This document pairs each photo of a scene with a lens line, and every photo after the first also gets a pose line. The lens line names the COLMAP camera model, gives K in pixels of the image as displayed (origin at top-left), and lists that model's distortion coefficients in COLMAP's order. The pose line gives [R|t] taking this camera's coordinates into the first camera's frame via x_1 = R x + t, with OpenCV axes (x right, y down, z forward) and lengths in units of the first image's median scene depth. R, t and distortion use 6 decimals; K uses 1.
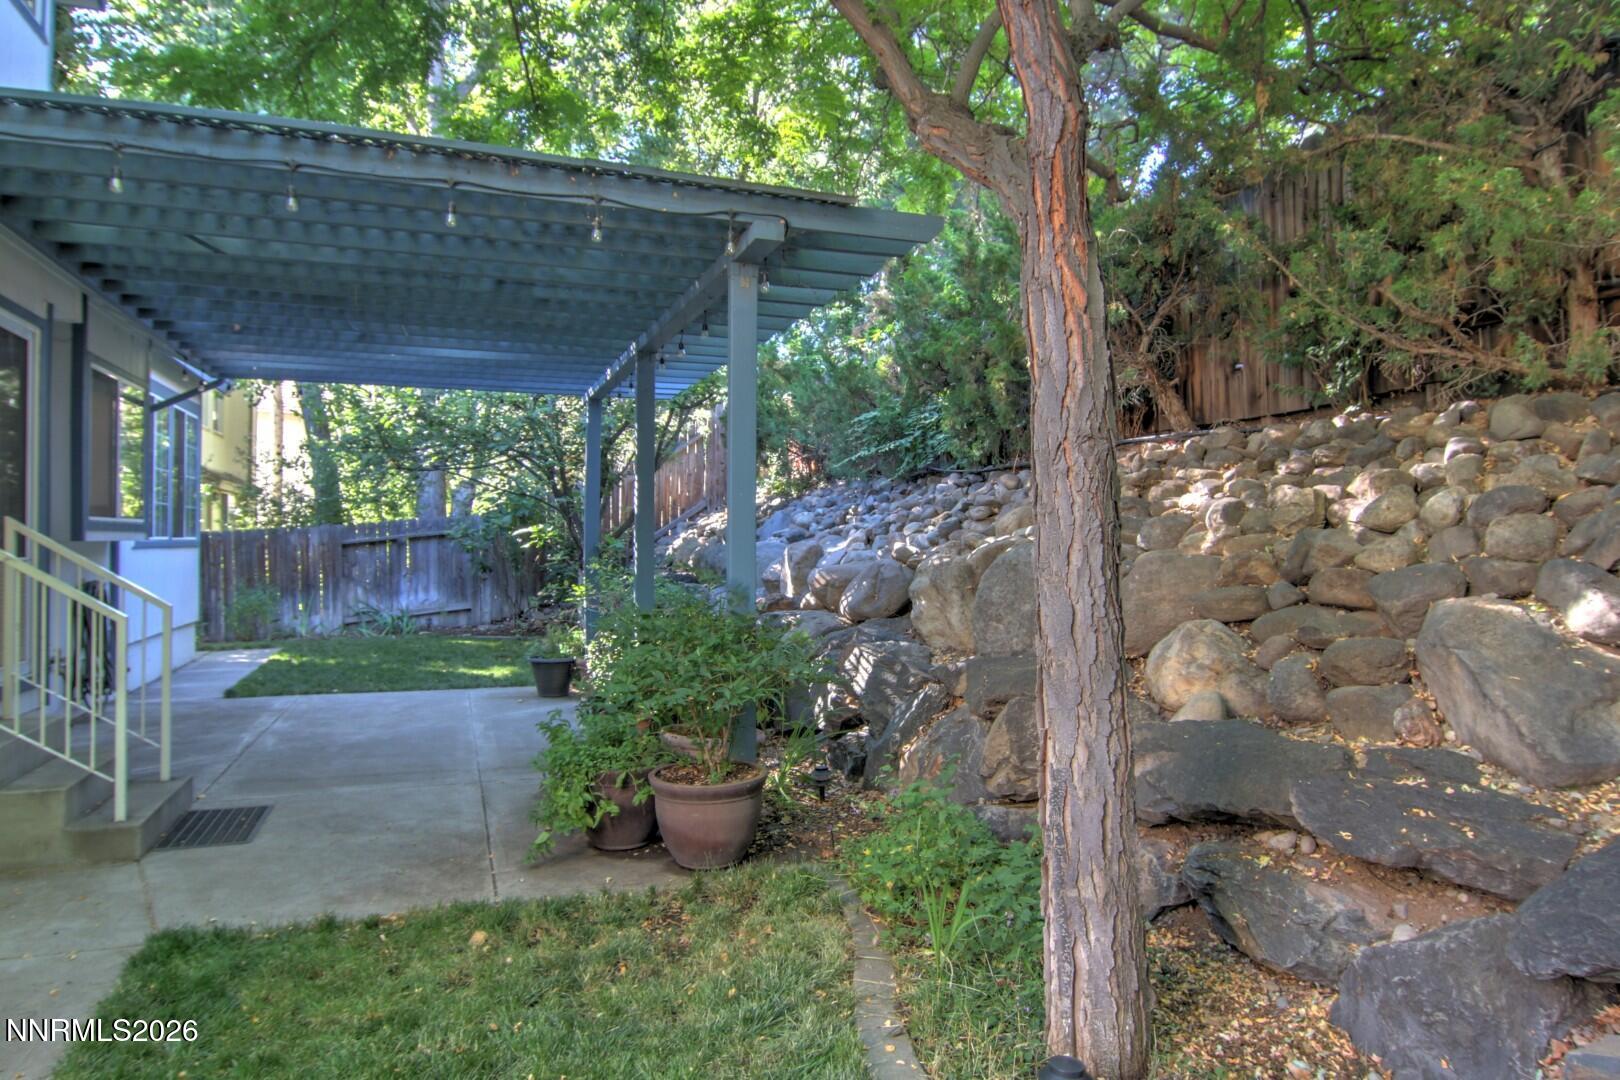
lens RADIAL K [[969.4, 0, 810.0], [0, 969.4, 540.0], [0, 0, 1]] dist [-0.016124, -0.002636]
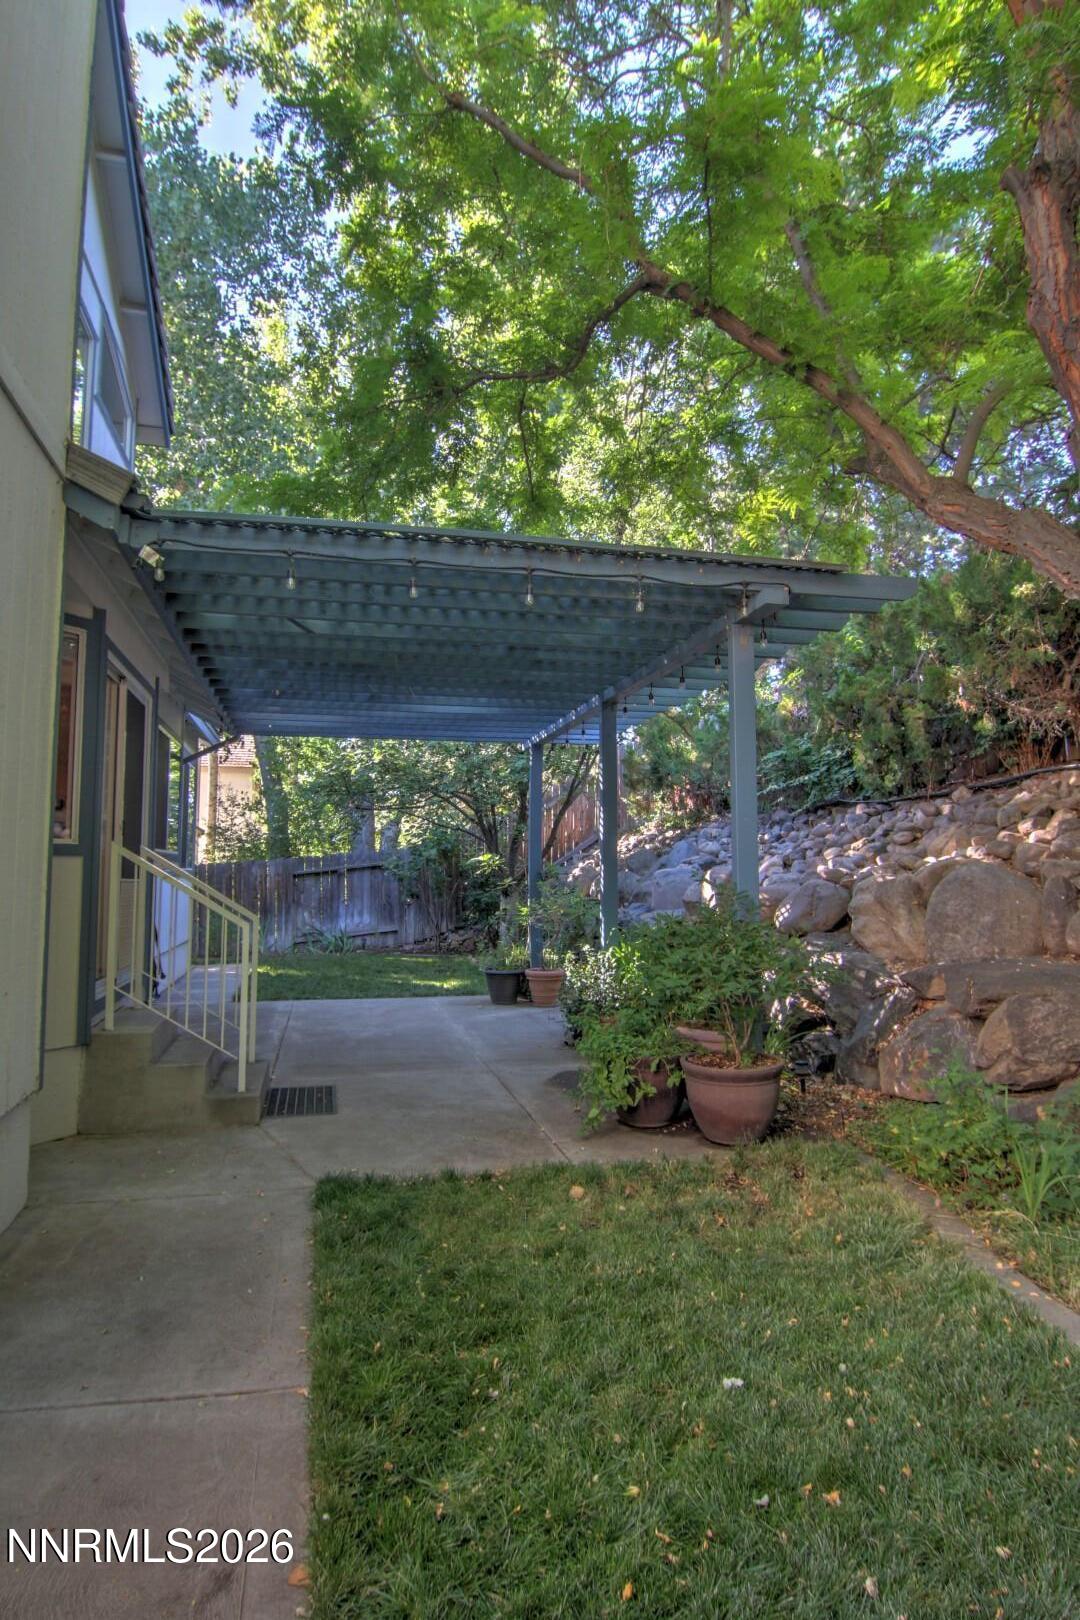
lens RADIAL K [[877.5, 0, 540.0], [0, 877.5, 810.0], [0, 0, 1]] dist [-0.002040, -0.022149]
pose [[0.992117, -0.015730, -0.124326, -0.138476], [0.006780, 0.997375, -0.072087, 0.012261], [0.125133, 0.070676, 0.989619, -0.058168]]
